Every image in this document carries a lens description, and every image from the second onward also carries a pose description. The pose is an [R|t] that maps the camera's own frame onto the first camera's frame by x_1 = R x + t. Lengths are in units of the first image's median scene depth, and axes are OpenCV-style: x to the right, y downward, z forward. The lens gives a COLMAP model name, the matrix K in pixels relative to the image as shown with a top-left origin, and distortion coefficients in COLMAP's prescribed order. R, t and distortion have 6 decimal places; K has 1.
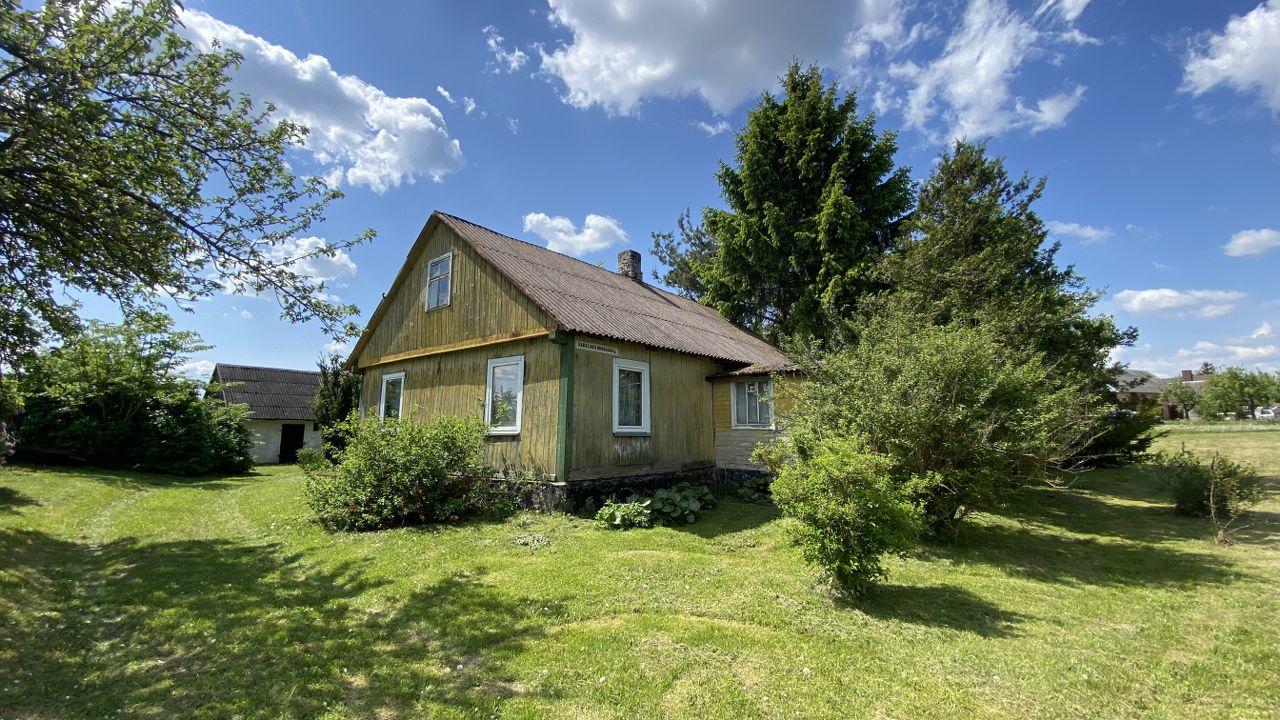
lens RADIAL K [[526.4, 0, 643.3], [0, 526.4, 356.4], [0, 0, 1]] dist [0.025055, -0.025447]
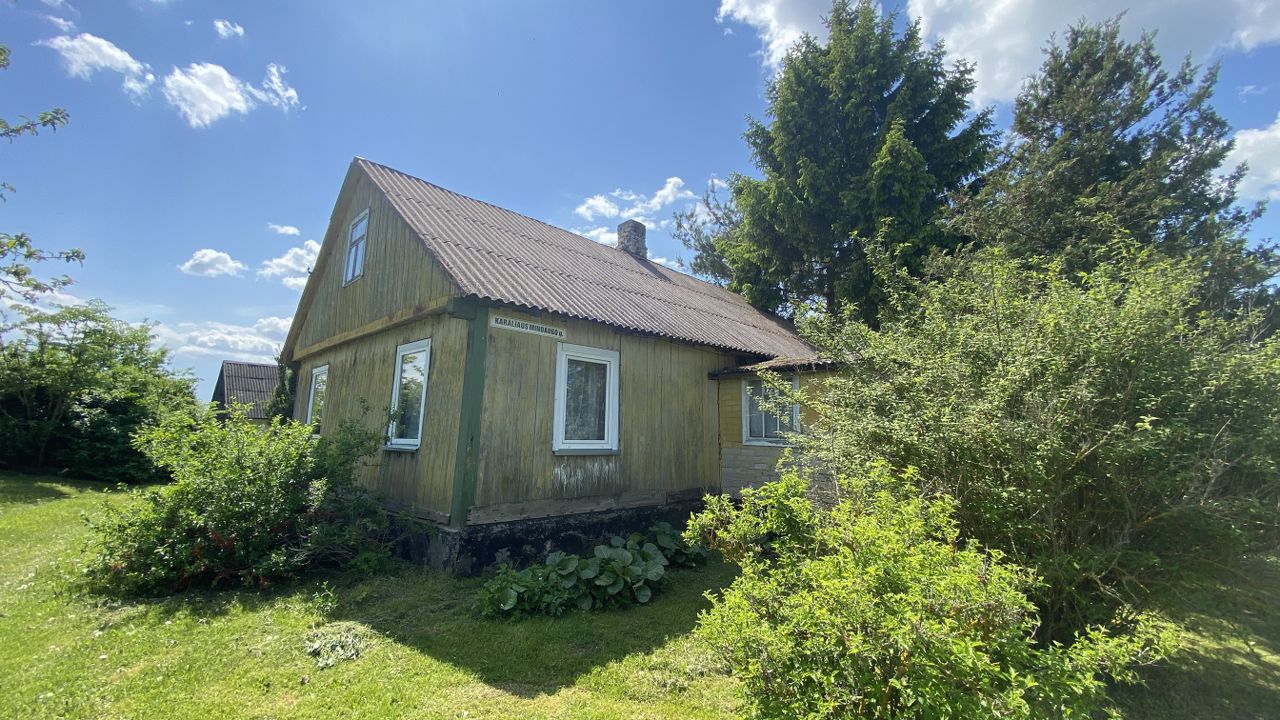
lens RADIAL K [[526.4, 0, 643.3], [0, 526.4, 356.4], [0, 0, 1]] dist [0.025055, -0.025447]
pose [[0.995450, 0.002993, -0.095238, 0.106162], [-0.003703, 0.999967, -0.007281, 0.022532], [0.095213, 0.007601, 0.995428, 0.274411]]
